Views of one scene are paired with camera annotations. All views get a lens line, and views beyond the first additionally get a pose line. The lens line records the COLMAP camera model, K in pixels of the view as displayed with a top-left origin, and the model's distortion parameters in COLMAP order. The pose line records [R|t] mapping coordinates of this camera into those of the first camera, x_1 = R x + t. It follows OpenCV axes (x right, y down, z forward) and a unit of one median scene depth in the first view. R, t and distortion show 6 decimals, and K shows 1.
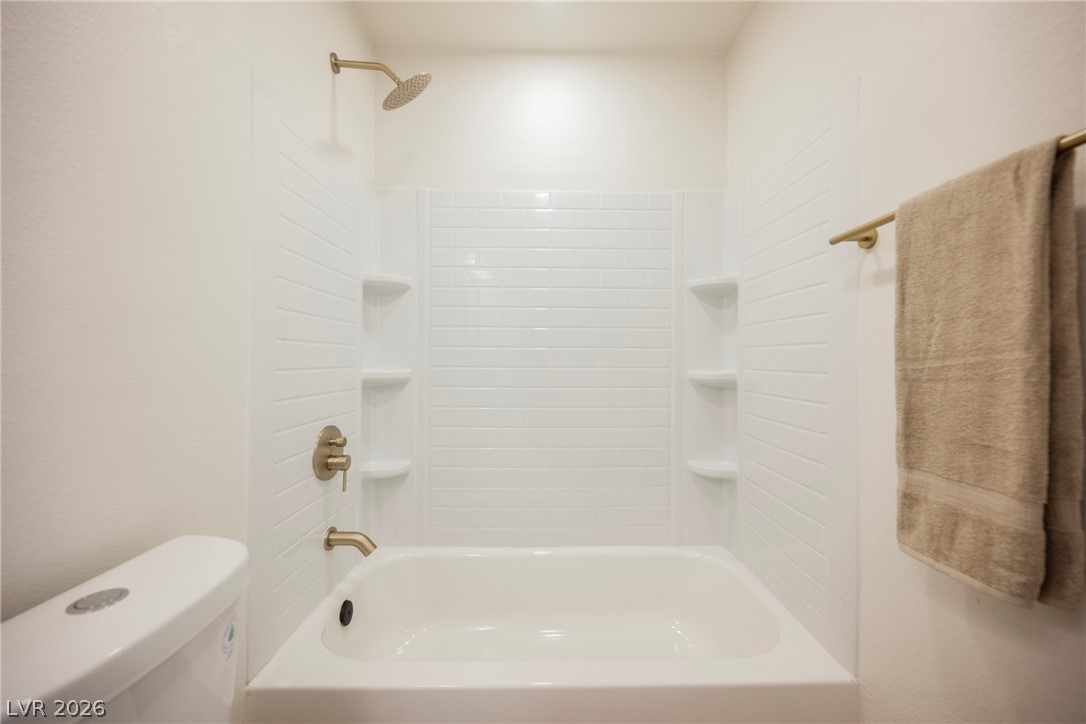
lens RADIAL K [[424.7, 0, 543.6], [0, 424.7, 358.0], [0, 0, 1]] dist [-0.000451, -0.000283]
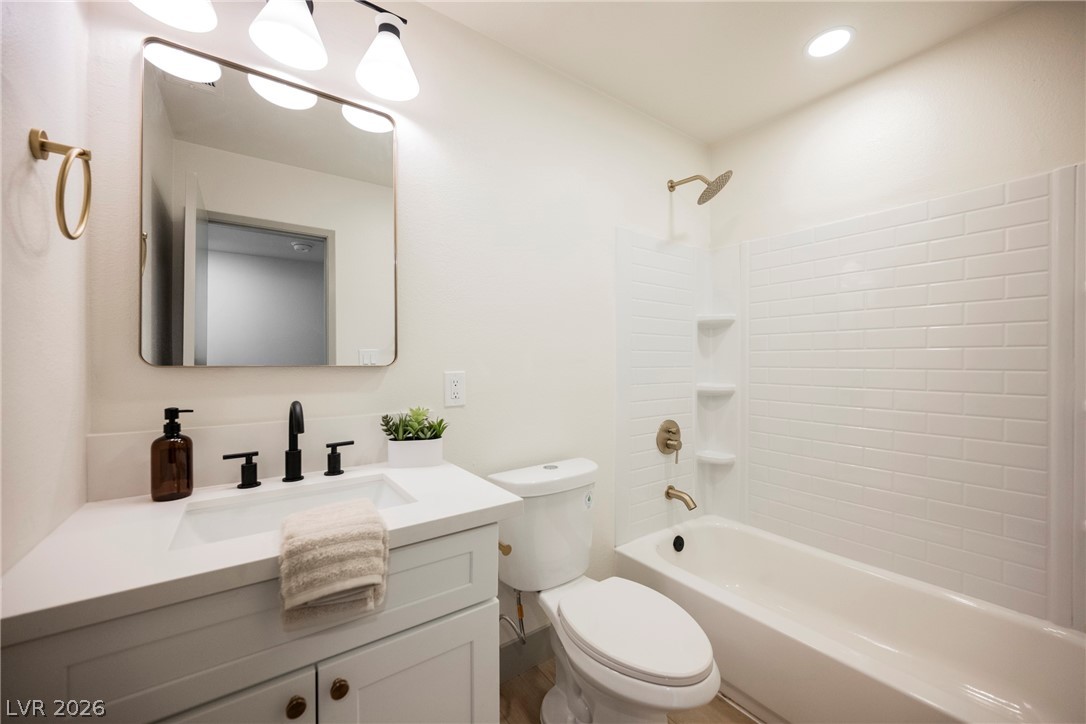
lens RADIAL K [[424.7, 0, 541.5], [0, 424.7, 360.4], [0, 0, 1]] dist [-0.000451, -0.000283]
pose [[0.579819, 0.003105, -0.814740, 0.487822], [0.003127, 0.999977, 0.006037, -0.068597], [0.814740, -0.006048, 0.579796, -0.280644]]
